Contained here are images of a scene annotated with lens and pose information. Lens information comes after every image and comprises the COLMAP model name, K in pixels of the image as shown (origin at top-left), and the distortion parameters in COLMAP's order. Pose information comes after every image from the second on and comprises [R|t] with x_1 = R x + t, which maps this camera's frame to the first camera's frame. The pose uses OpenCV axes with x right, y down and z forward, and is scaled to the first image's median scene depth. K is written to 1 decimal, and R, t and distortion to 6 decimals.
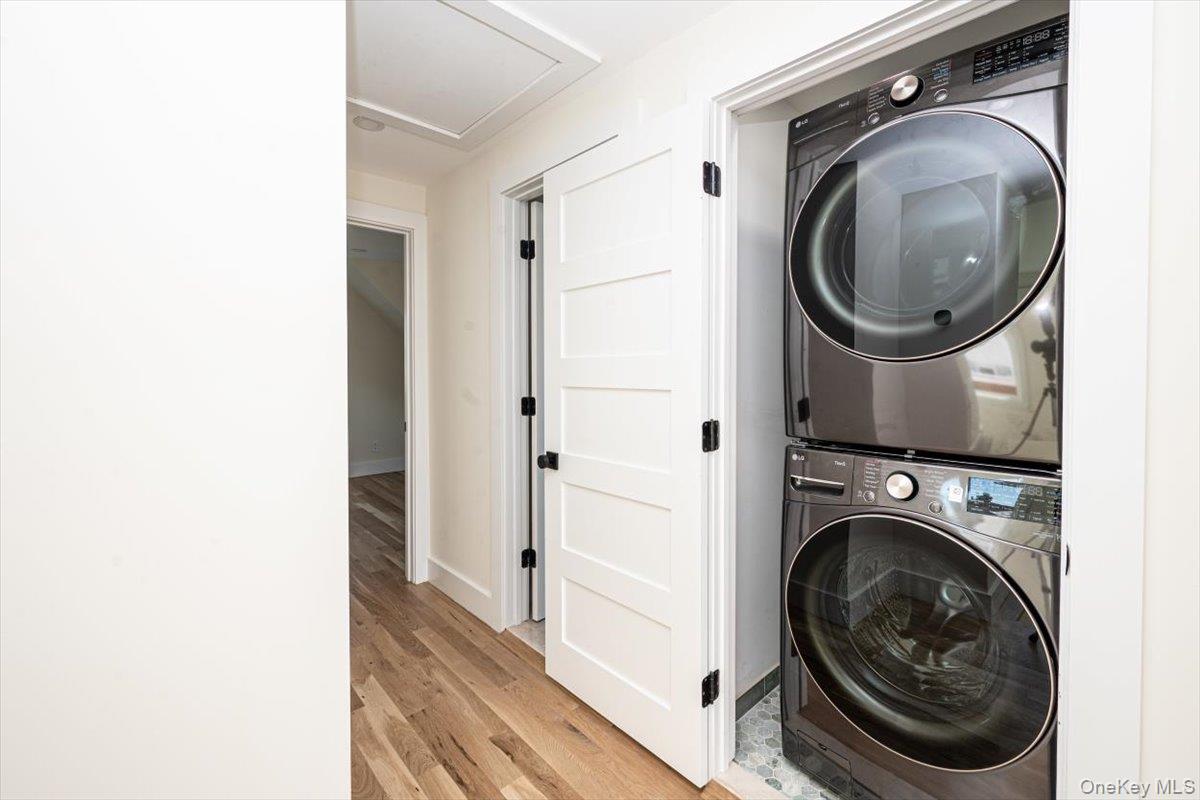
lens RADIAL K [[489.1, 0, 600.0], [0, 489.1, 400.0], [0, 0, 1]] dist [-0.000858, -0.000098]
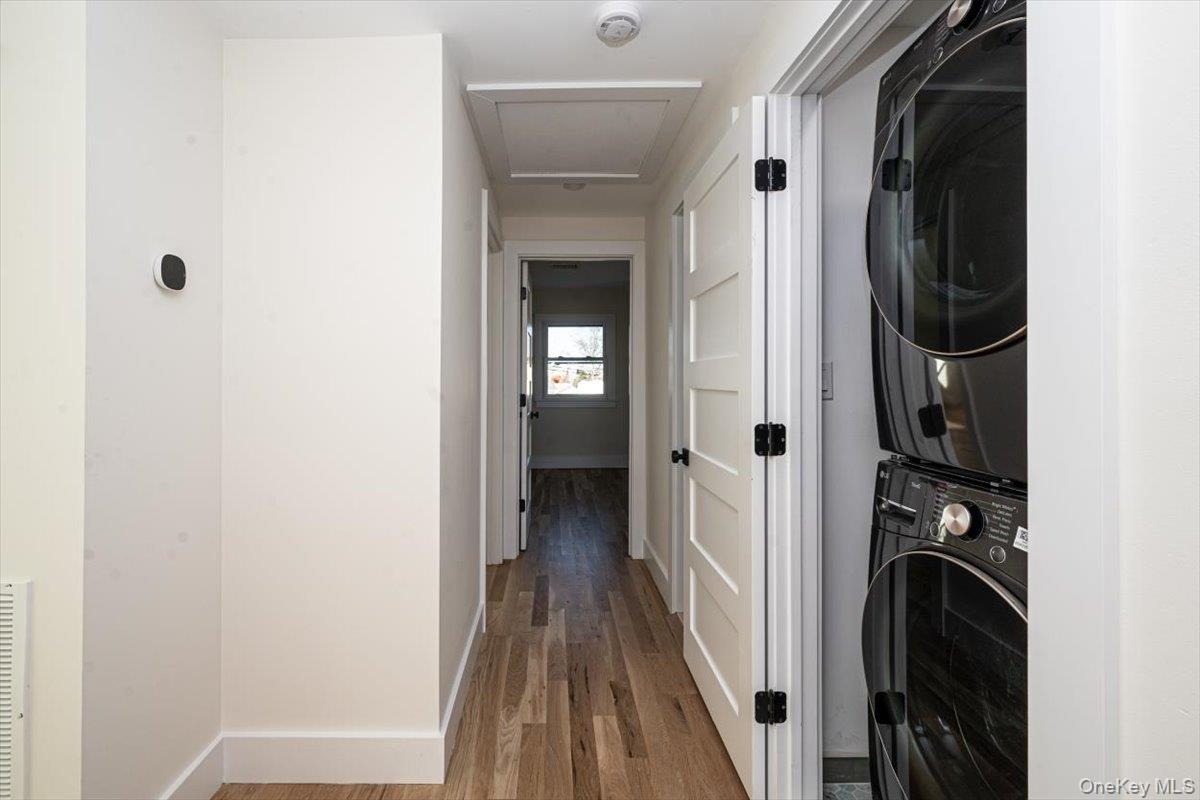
lens RADIAL K [[525.0, 0, 597.3], [0, 525.0, 399.8], [0, 0, 1]] dist [0.000196, 0.000010]
pose [[0.748352, 0.025746, -0.662802, 0.596122], [-0.036573, 0.999328, -0.002476, 0.008957], [0.662293, 0.026093, 0.748791, 0.001454]]
